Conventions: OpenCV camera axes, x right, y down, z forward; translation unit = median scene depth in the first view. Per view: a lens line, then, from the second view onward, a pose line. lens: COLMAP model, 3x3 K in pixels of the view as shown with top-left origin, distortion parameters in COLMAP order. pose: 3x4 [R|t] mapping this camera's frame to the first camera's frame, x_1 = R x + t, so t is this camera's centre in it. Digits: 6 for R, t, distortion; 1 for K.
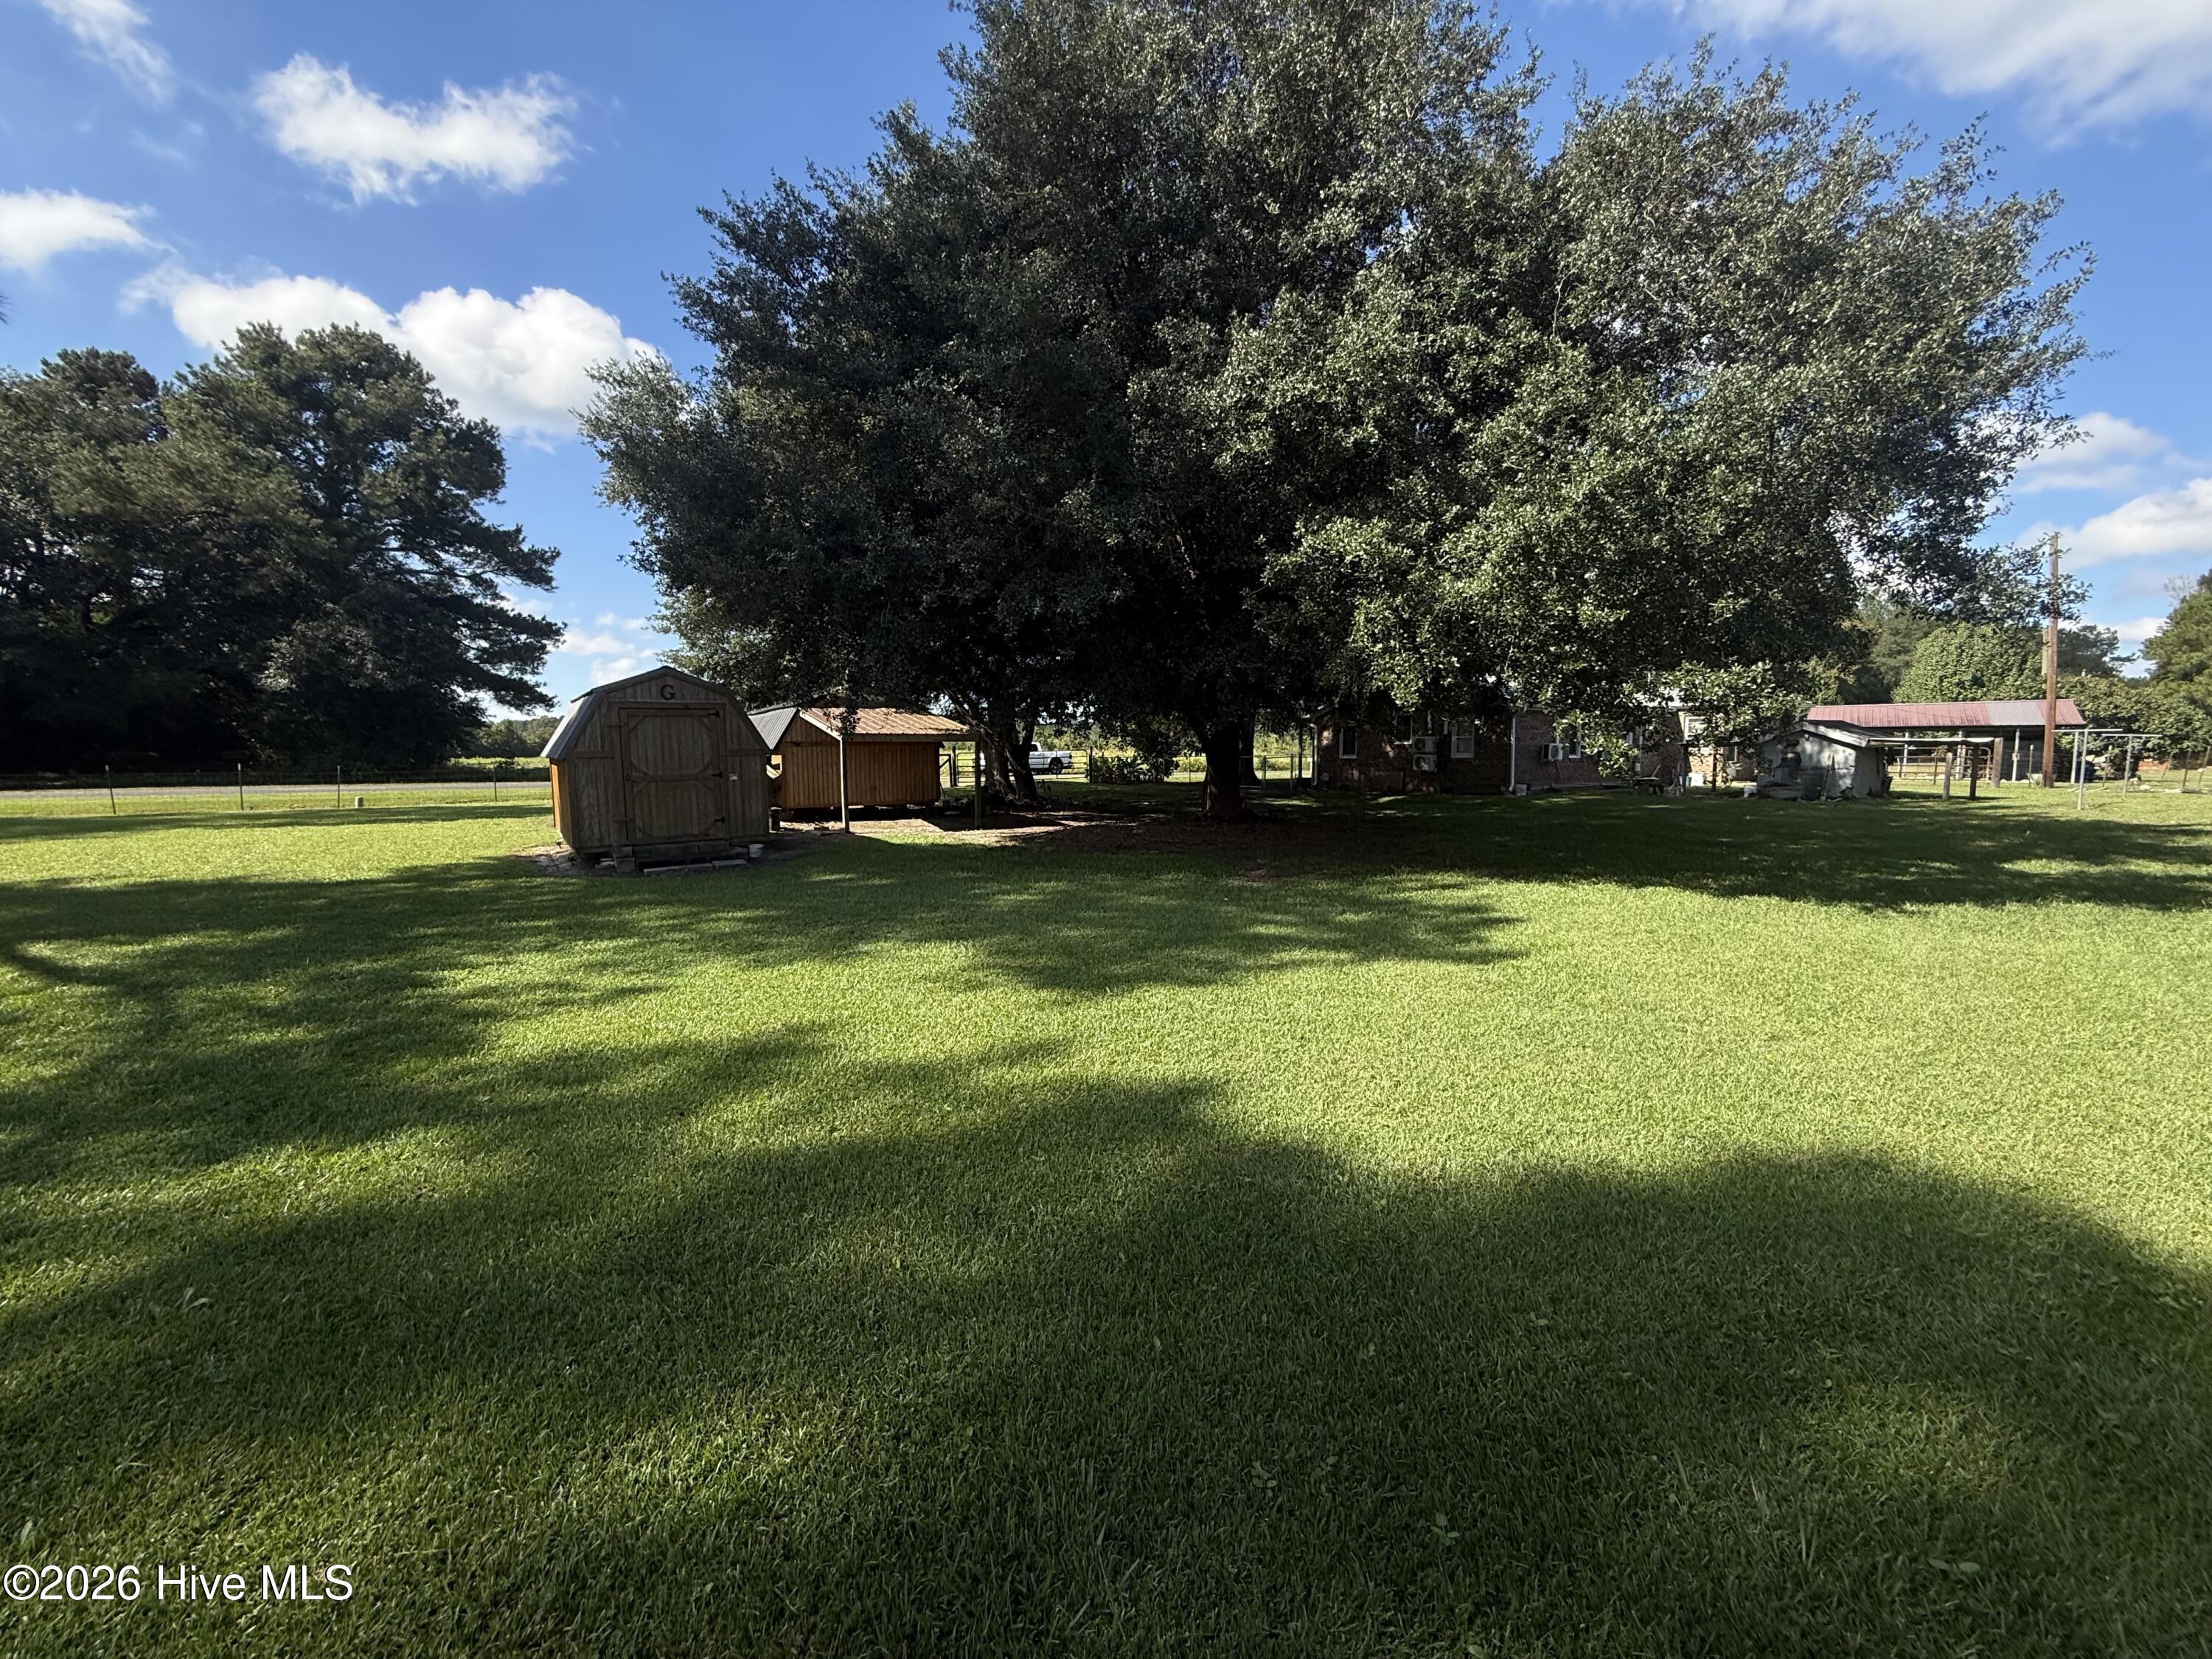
lens RADIAL K [[891.8, 0, 1089.2], [0, 891.8, 822.0], [0, 0, 1]] dist [-0.001082, 0.001018]
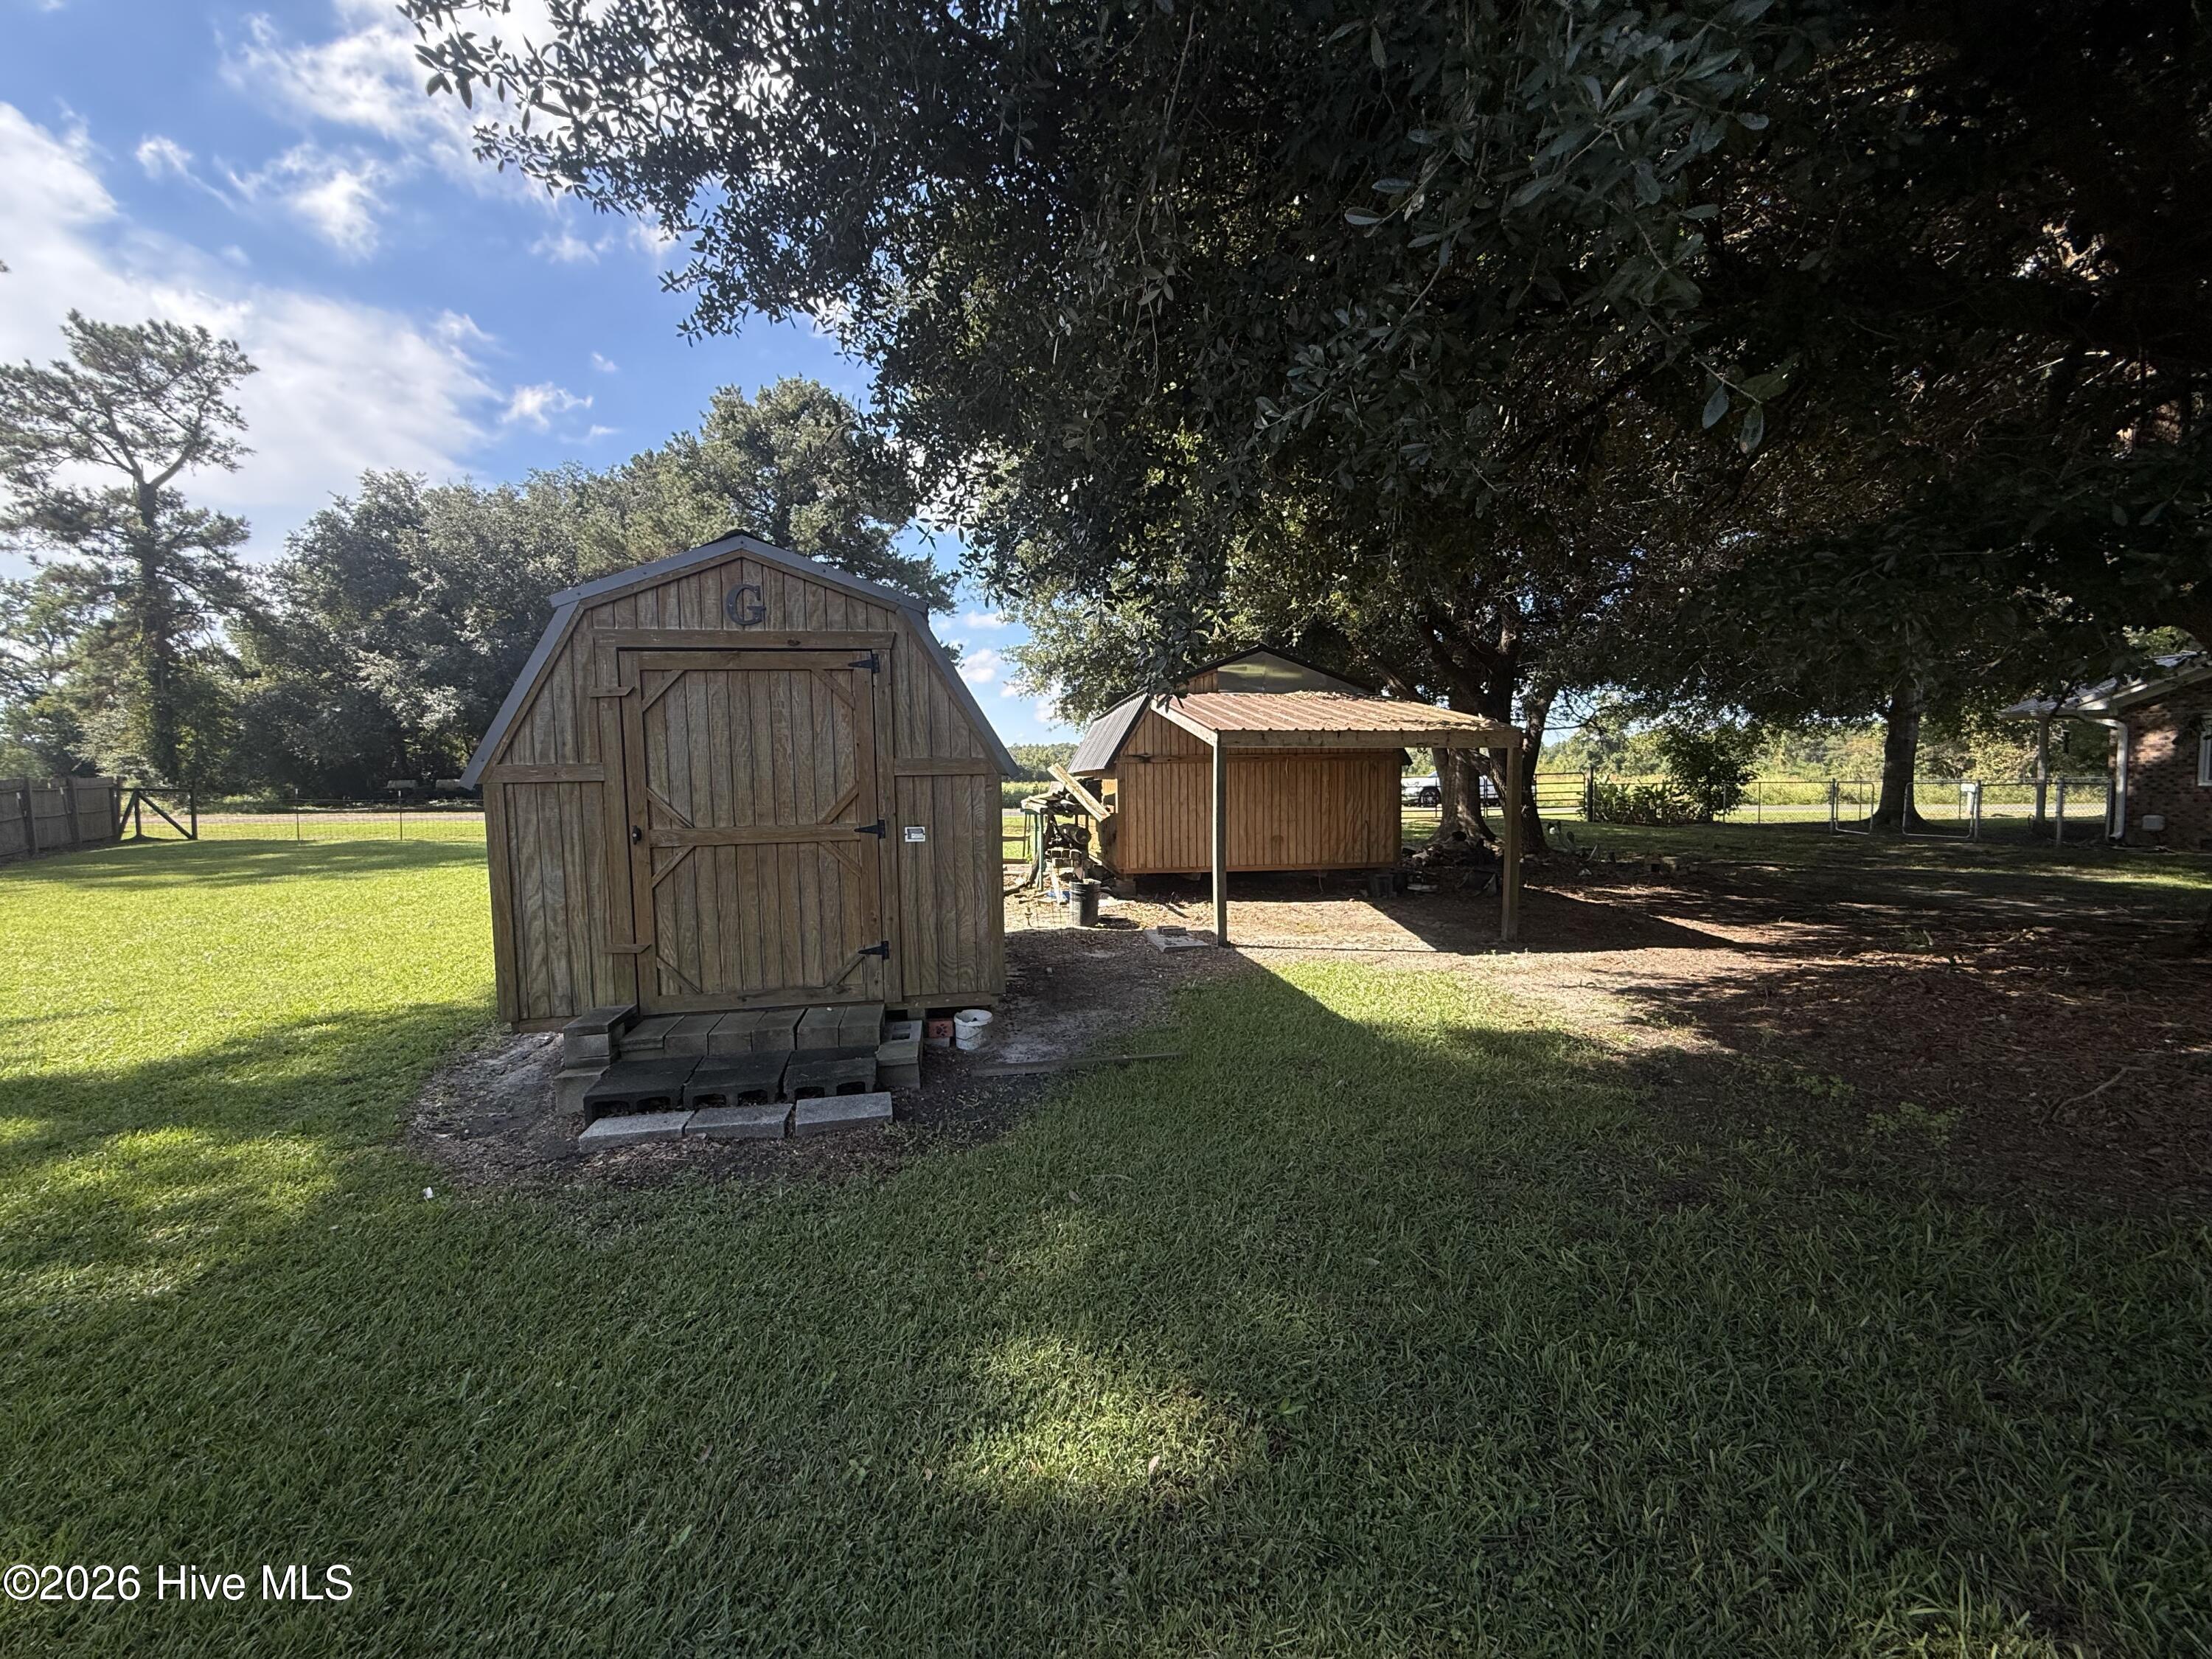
lens RADIAL K [[891.8, 0, 1109.7], [0, 891.8, 822.2], [0, 0, 1]] dist [-0.001082, 0.001018]
pose [[0.916169, 0.017541, -0.400407, -0.088823], [-0.029520, 0.999282, -0.023767, -0.024634], [0.399703, 0.033595, 0.916029, 0.347523]]
